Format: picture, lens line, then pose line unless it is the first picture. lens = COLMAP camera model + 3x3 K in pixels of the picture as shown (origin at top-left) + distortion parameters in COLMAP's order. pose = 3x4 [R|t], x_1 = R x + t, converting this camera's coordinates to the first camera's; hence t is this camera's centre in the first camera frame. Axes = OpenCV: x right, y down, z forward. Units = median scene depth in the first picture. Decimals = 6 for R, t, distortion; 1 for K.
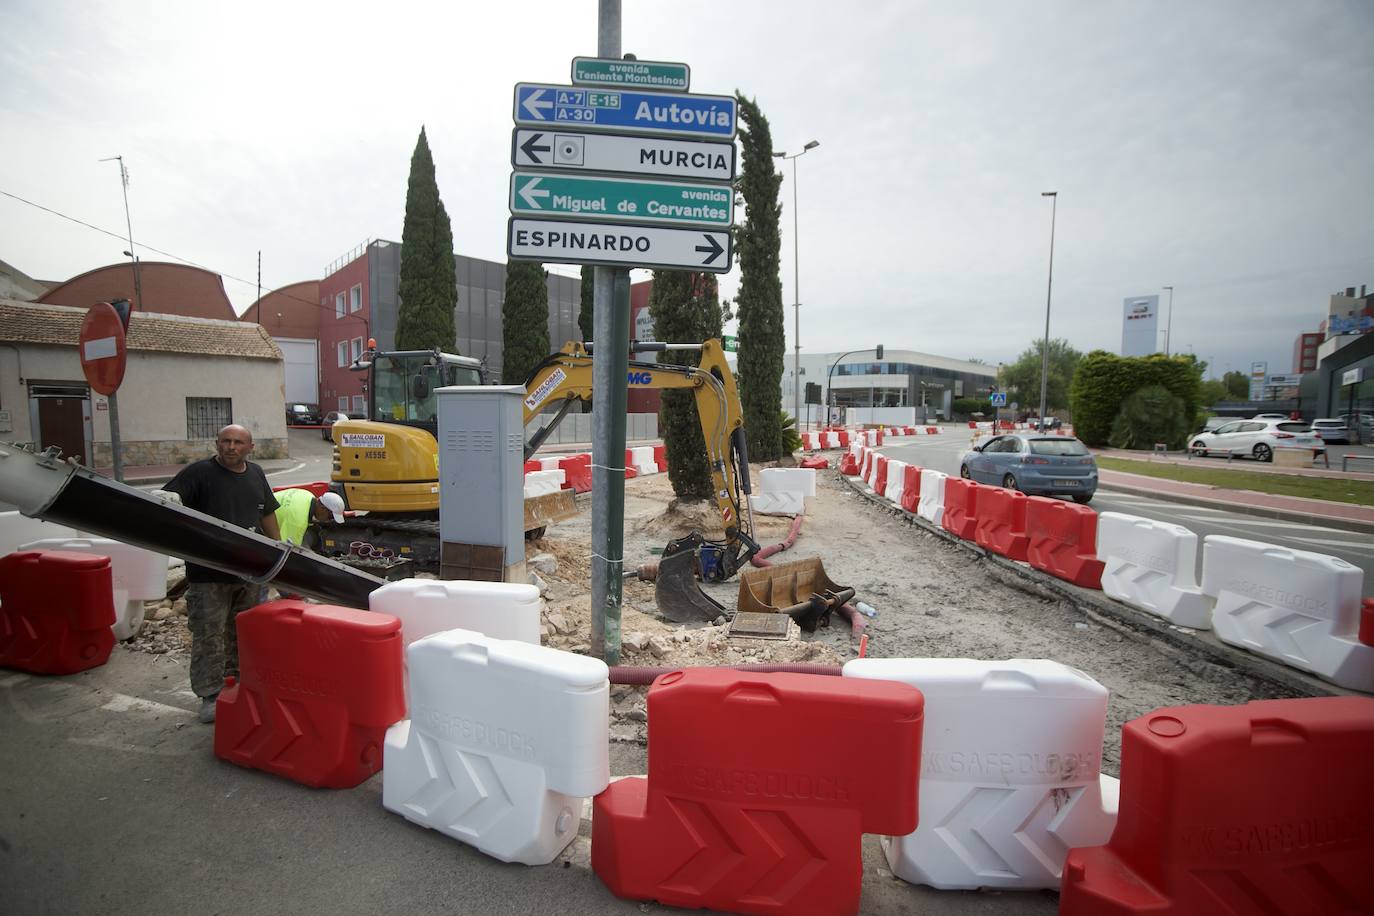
lens RADIAL K [[598.4, 0, 687.0], [0, 598.4, 458.0], [0, 0, 1]] dist [-0.066193, 0.022764]
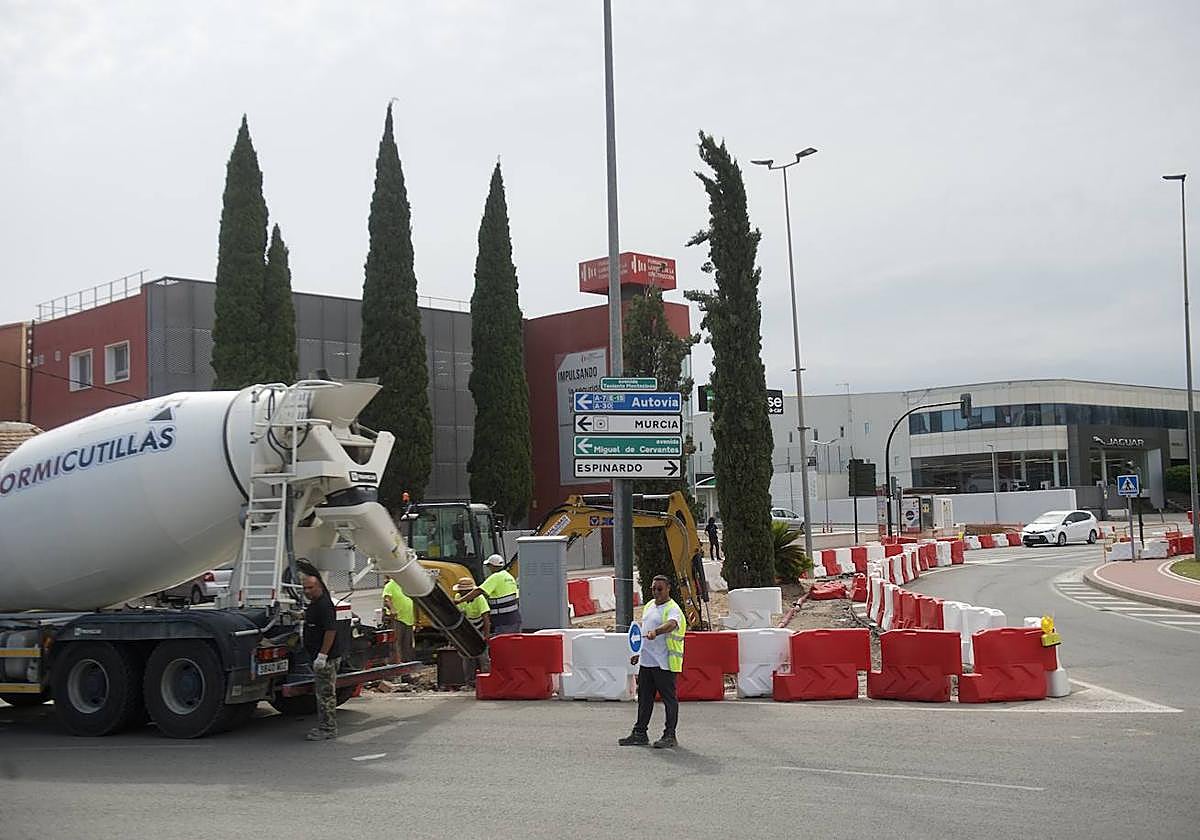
lens RADIAL K [[1422.4, 0, 680.6], [0, 1422.4, 417.7], [0, 0, 1]] dist [0.011194, 0.017046]
pose [[0.998797, -0.037011, 0.032180, -0.018980], [0.041037, 0.989984, -0.135087, 0.032195], [-0.026858, 0.136245, 0.990311, -0.916734]]
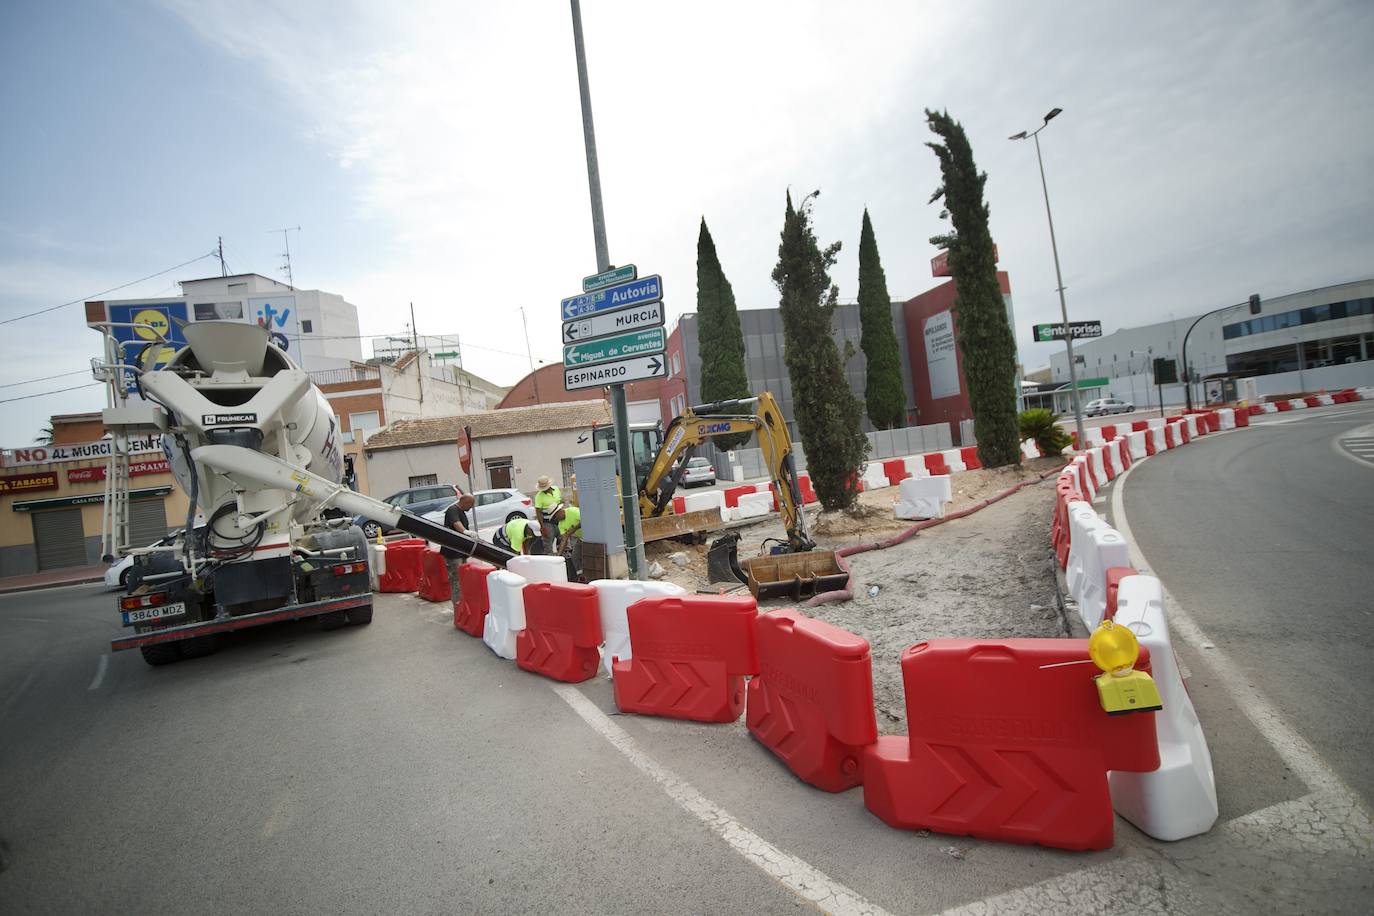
lens RADIAL K [[609.2, 0, 687.0], [0, 609.2, 458.0], [0, 0, 1]] dist [-0.076372, 0.027526]
pose [[0.824766, -0.101288, -0.556329, 0.257104], [0.083650, 0.994857, -0.057116, 0.005923], [0.559253, 0.000570, 0.828997, -0.098930]]
